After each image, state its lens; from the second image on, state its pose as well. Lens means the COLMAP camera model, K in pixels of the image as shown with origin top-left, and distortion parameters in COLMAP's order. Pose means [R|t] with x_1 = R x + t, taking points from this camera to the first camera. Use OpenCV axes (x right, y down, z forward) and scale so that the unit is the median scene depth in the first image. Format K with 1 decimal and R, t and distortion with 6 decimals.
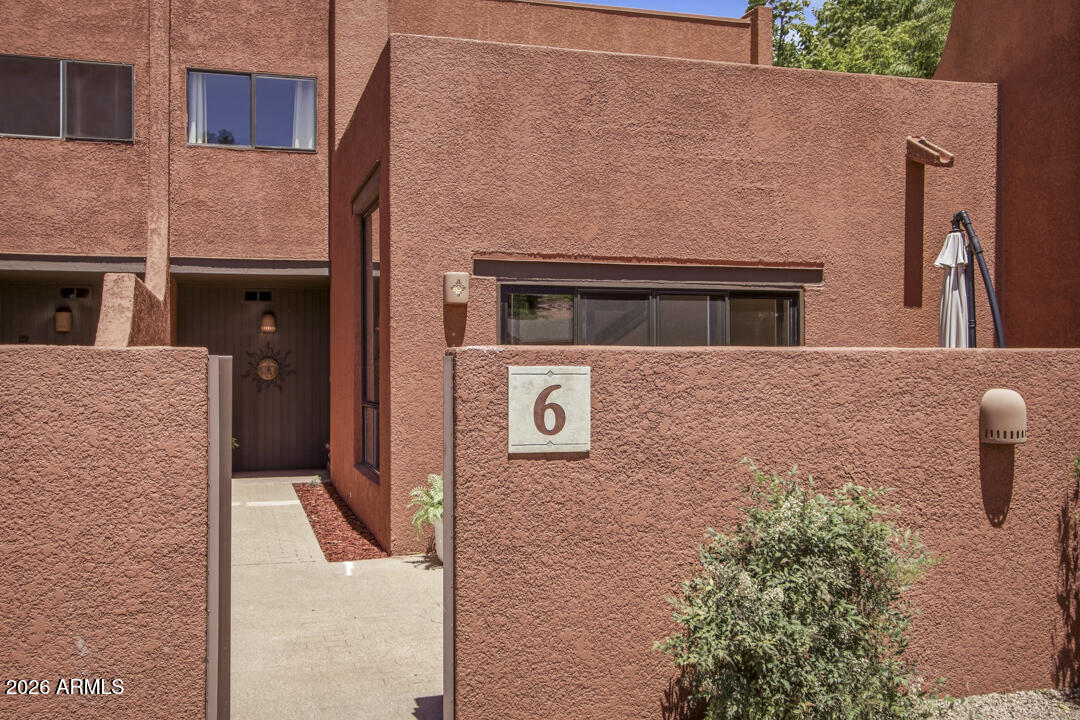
lens RADIAL K [[1093.2, 0, 525.1], [0, 1093.2, 346.1], [0, 0, 1]] dist [0.017224, 0.020062]
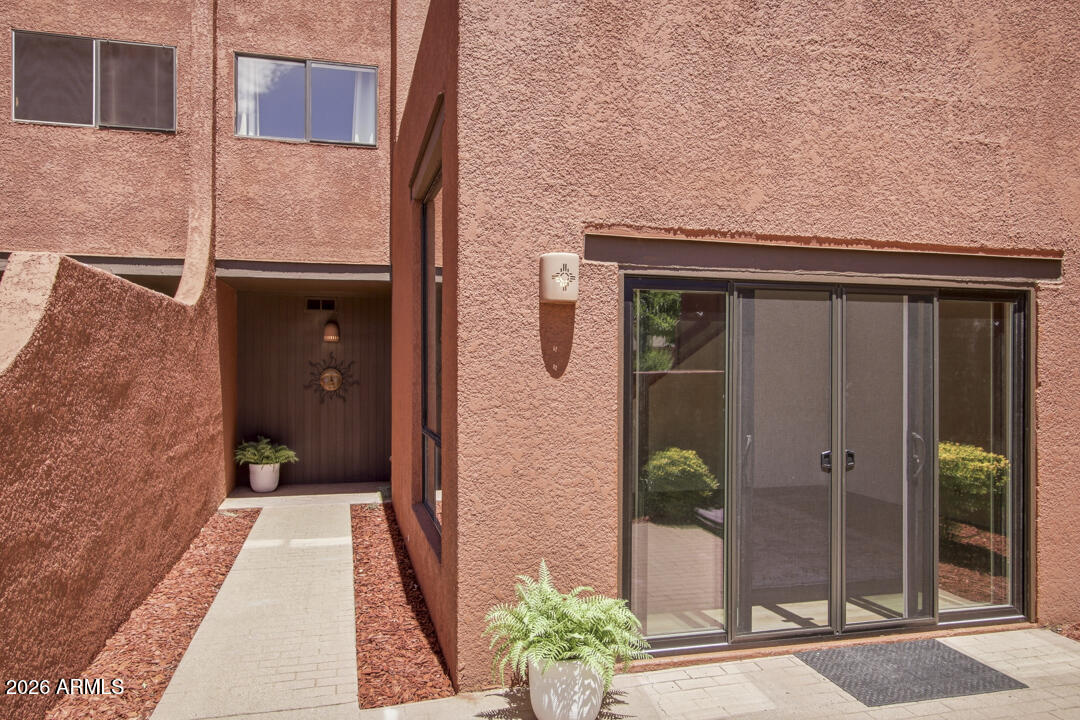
lens RADIAL K [[754.8, 0, 528.2], [0, 754.8, 364.8], [0, 0, 1]] dist [-0.006137, 0.008936]
pose [[0.999673, 0.005891, -0.024875, -0.063510], [-0.005409, 0.999797, 0.019433, -0.009363], [0.024984, -0.019292, 0.999502, 0.499702]]
